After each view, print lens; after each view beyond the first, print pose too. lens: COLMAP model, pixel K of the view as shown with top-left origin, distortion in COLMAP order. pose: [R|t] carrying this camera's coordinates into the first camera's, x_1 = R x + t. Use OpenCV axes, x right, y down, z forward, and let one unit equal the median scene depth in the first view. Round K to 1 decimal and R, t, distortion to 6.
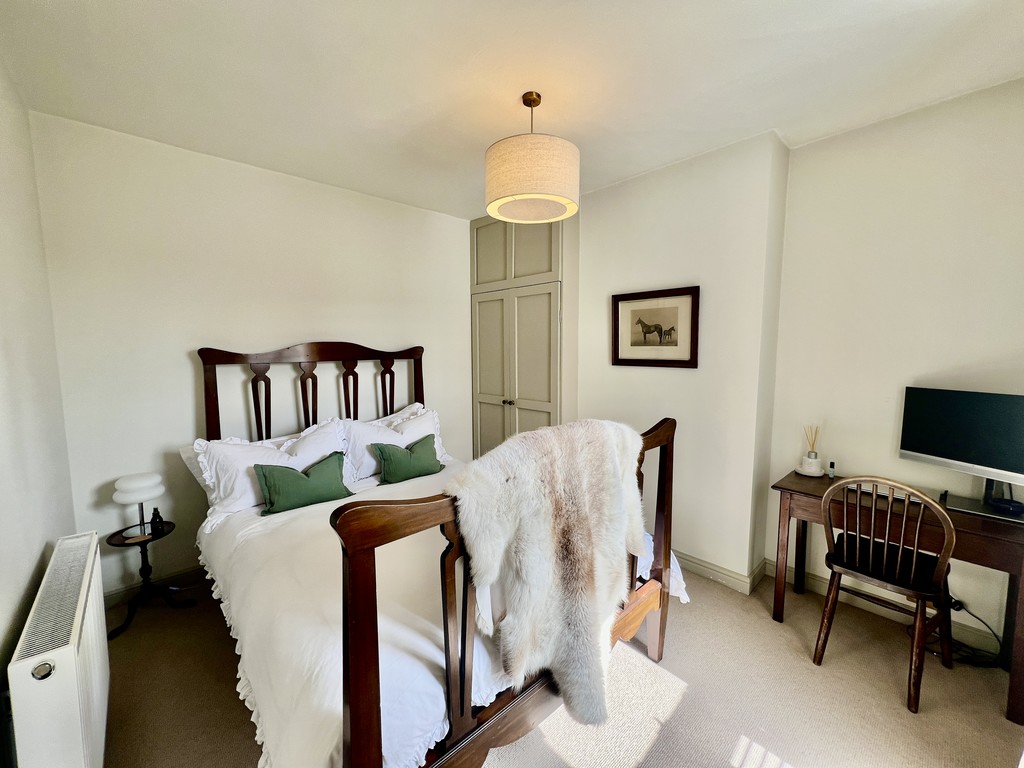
lens RADIAL K [[411.0, 0, 513.0], [0, 411.0, 387.3], [0, 0, 1]] dist [0.000307, 0.000000]
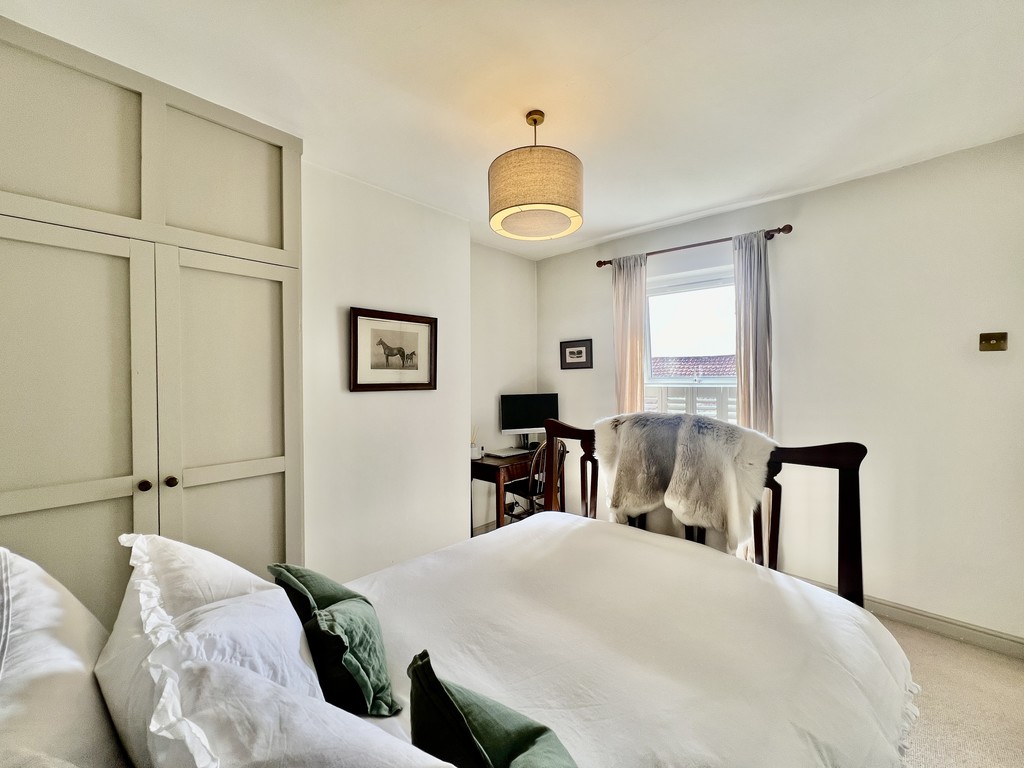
lens RADIAL K [[411.0, 0, 513.0], [0, 411.0, 387.3], [0, 0, 1]] dist [0.000307, 0.000000]
pose [[-0.072922, -0.008761, 0.997299, -0.644197], [0.109623, 0.993832, 0.016746, -0.044531], [-0.991295, 0.110549, -0.071512, 0.801854]]
